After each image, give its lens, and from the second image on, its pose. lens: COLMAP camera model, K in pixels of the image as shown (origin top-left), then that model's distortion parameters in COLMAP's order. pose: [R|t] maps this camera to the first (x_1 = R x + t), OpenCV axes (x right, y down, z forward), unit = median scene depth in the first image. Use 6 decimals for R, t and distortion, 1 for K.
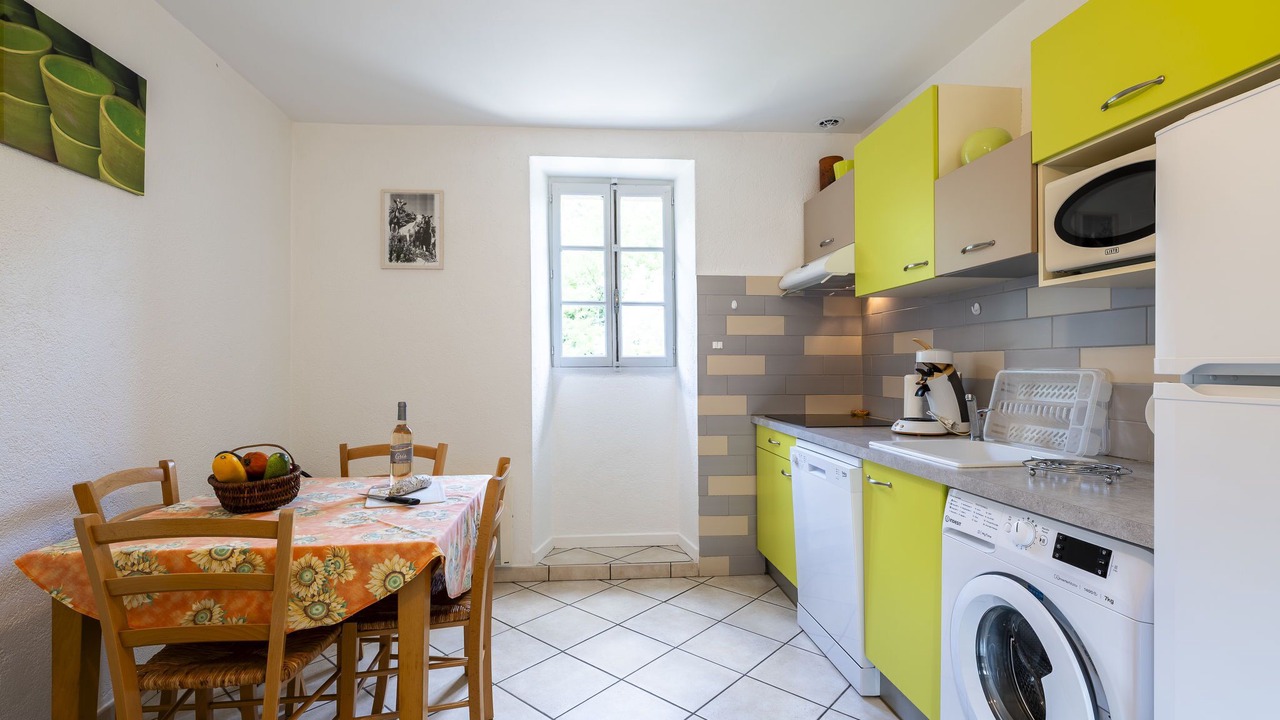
lens RADIAL K [[596.2, 0, 636.8], [0, 596.2, 362.2], [0, 0, 1]] dist [-0.005436, 0.000035]
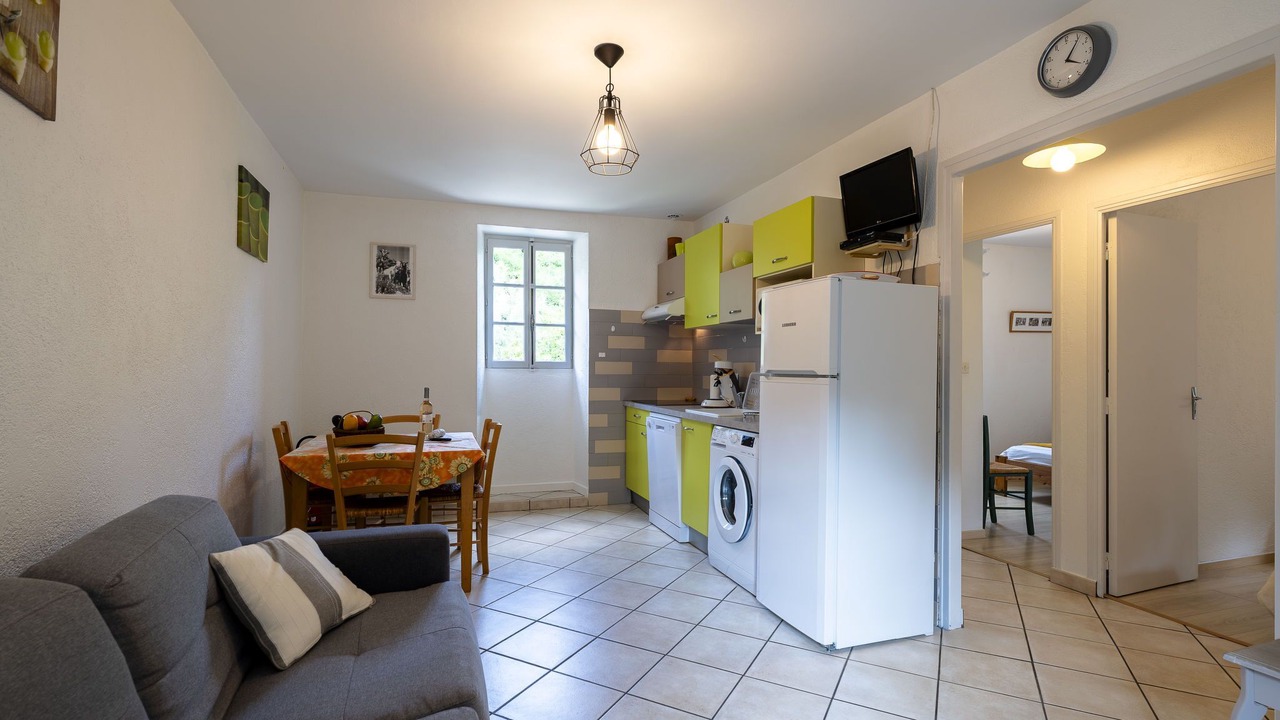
lens RADIAL K [[596.2, 0, 640.8], [0, 596.2, 363.5], [0, 0, 1]] dist [-0.005436, 0.000035]
pose [[0.974280, 0.012383, 0.225001, -0.116083], [-0.012276, 0.999923, -0.001877, -0.004891], [-0.225007, -0.000933, 0.974357, -0.534379]]
